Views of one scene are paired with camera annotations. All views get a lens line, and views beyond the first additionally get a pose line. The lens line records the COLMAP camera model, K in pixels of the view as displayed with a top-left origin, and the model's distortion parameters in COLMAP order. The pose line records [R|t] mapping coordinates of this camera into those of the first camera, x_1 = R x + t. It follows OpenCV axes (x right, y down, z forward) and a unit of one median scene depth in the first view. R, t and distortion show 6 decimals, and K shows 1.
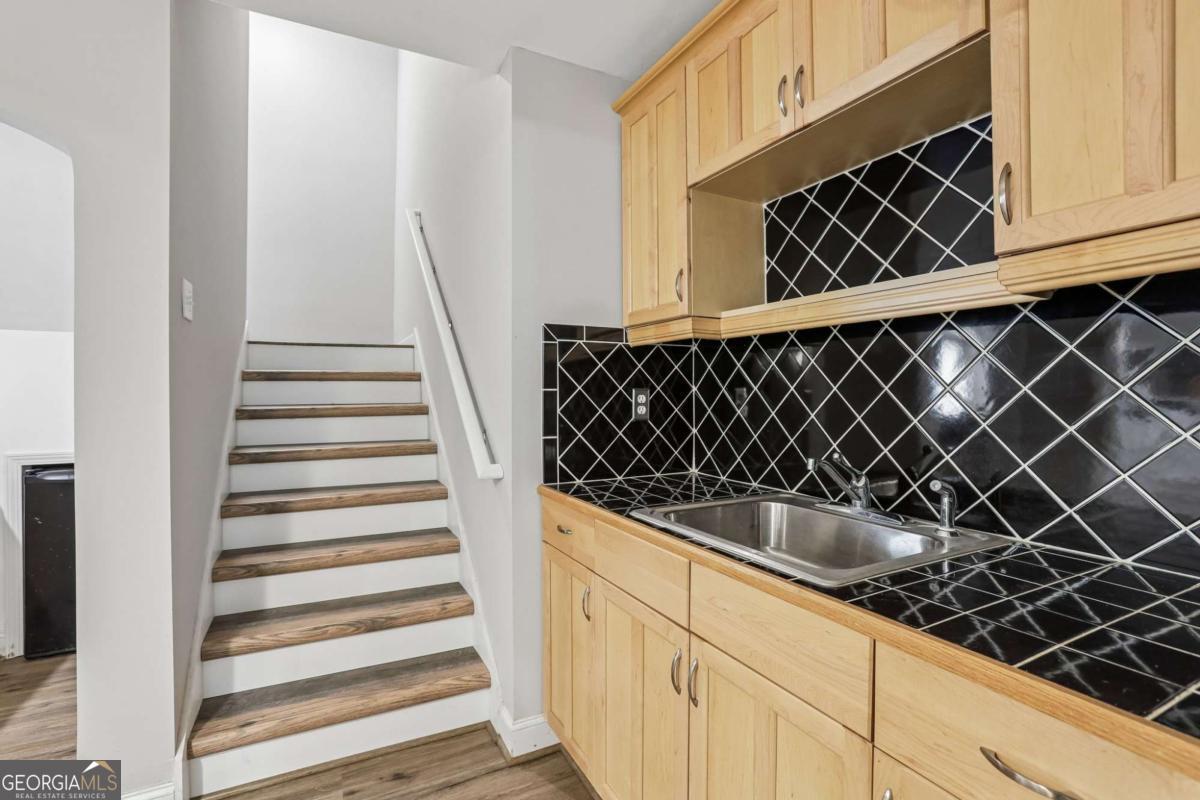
lens RADIAL K [[559.4, 0, 599.0], [0, 559.4, 394.1], [0, 0, 1]] dist [-0.050522, 0.017786]
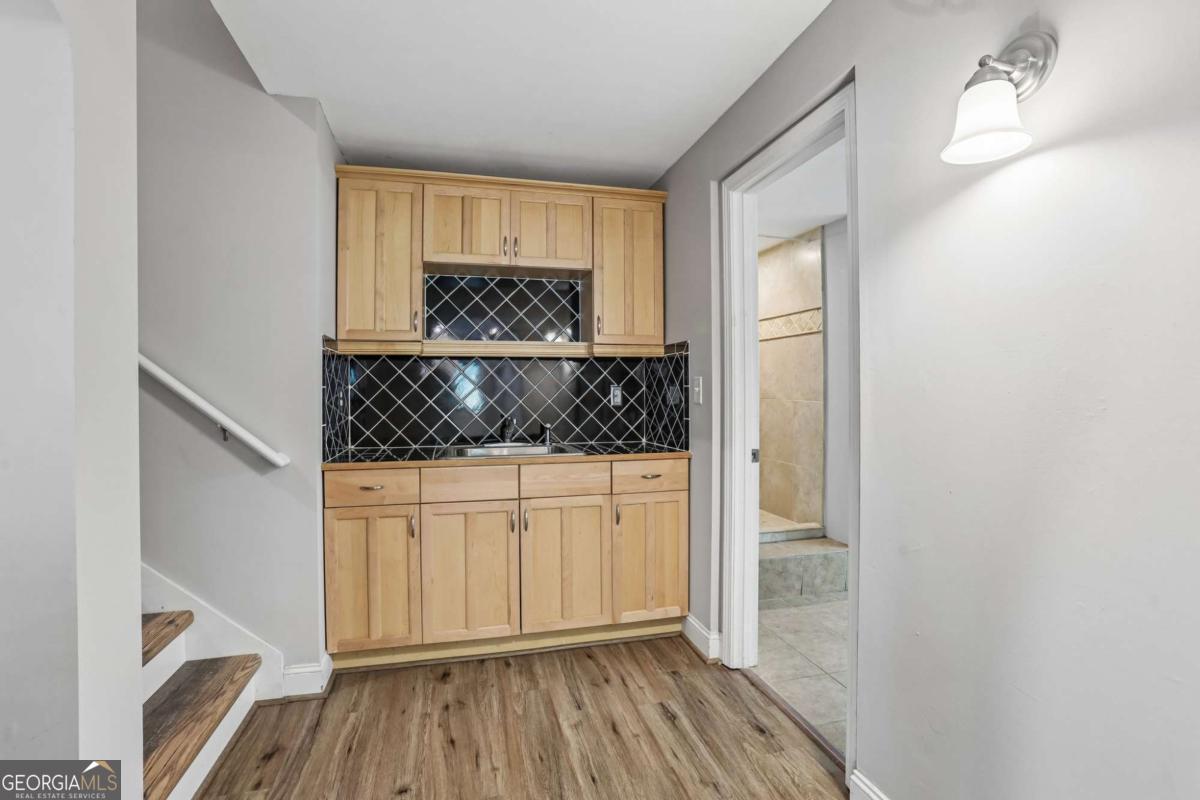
lens RADIAL K [[559.4, 0, 590.6], [0, 559.4, 400.3], [0, 0, 1]] dist [-0.050522, 0.017786]
pose [[0.222394, -0.018542, 0.974781, -1.215090], [0.010131, 0.999809, 0.016707, 0.007430], [-0.974904, 0.006160, 0.222539, 0.159565]]
